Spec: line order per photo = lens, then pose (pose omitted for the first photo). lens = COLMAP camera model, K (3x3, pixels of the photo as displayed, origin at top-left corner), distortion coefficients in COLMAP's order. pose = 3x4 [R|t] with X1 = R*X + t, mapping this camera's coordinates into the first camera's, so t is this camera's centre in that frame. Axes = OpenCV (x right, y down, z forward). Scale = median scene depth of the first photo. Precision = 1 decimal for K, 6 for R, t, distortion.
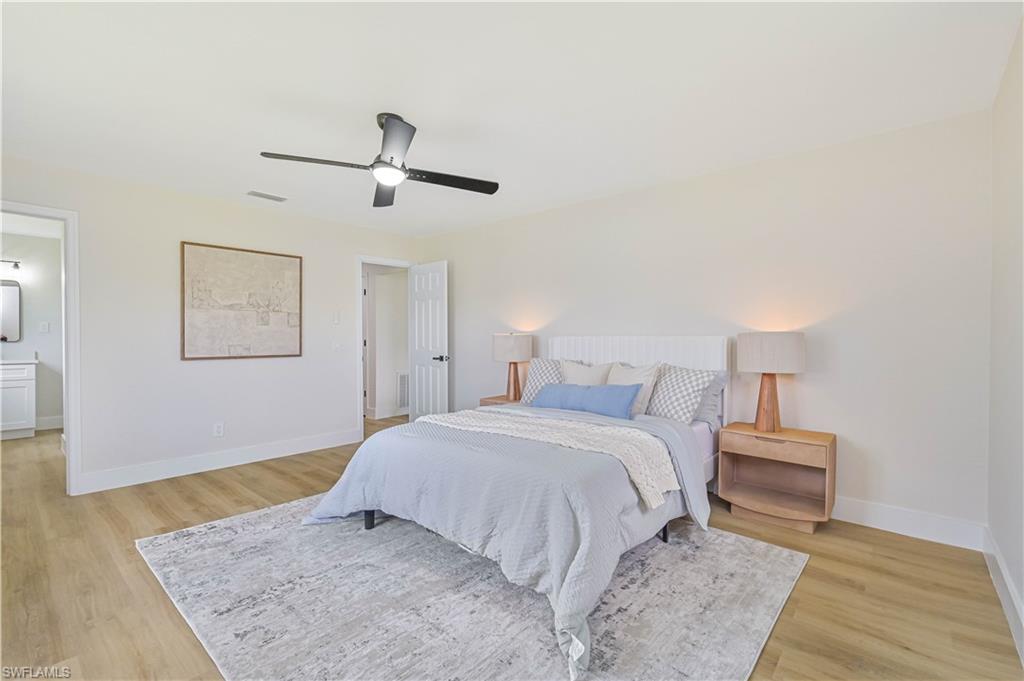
lens RADIAL K [[457.6, 0, 514.1], [0, 457.6, 341.9], [0, 0, 1]] dist [-0.012918, 0.000019]
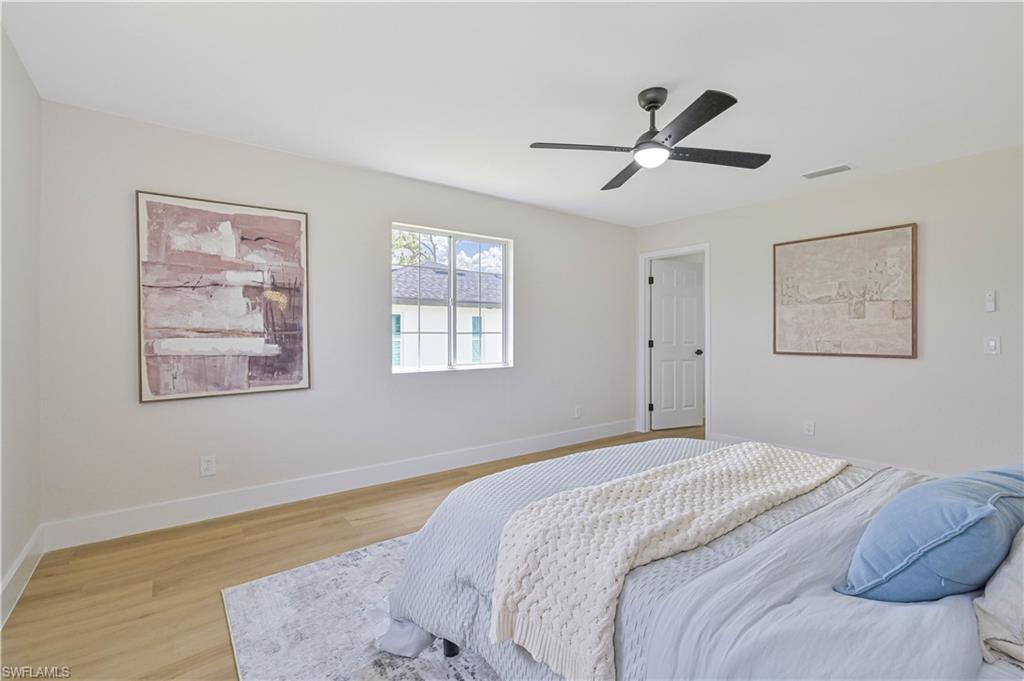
lens RADIAL K [[457.6, 0, 512.4], [0, 457.6, 334.5], [0, 0, 1]] dist [-0.012918, 0.000019]
pose [[-0.199203, 0.003814, -0.979951, 0.425883], [-0.007807, 0.999955, 0.005479, -0.006434], [0.979927, 0.008742, -0.199164, 0.567683]]
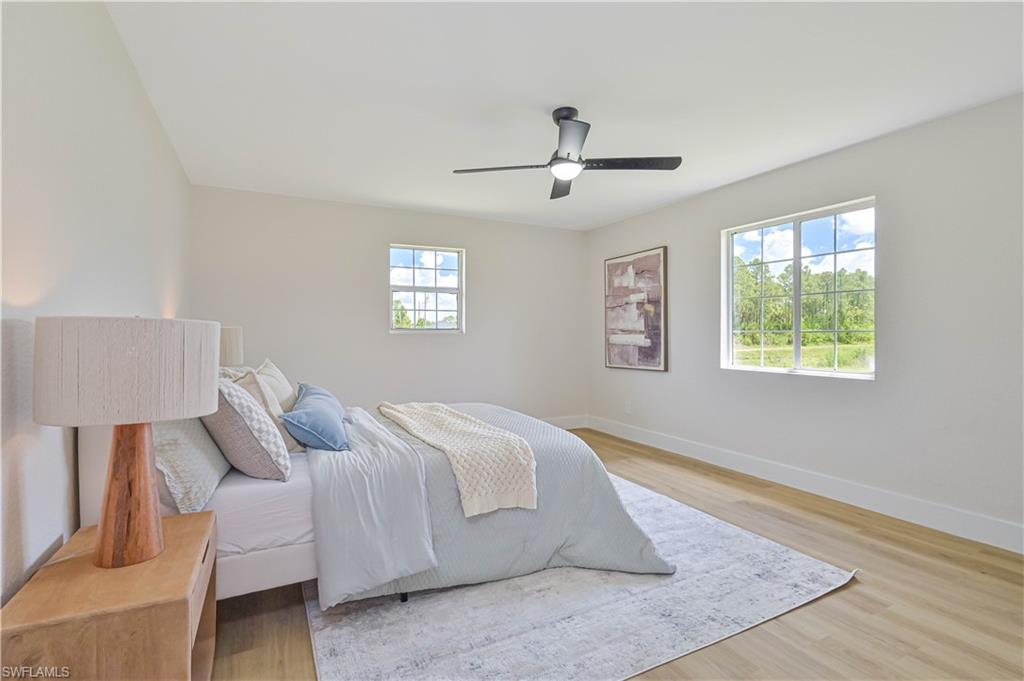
lens RADIAL K [[508.9, 0, 512.7], [0, 508.9, 336.2], [0, 0, 1]] dist [0.017989, -0.000832]
pose [[-0.928261, -0.003280, 0.371916, -0.369451], [0.001960, 0.999904, 0.013711, -0.008556], [-0.371925, 0.013457, -0.928165, 1.323049]]
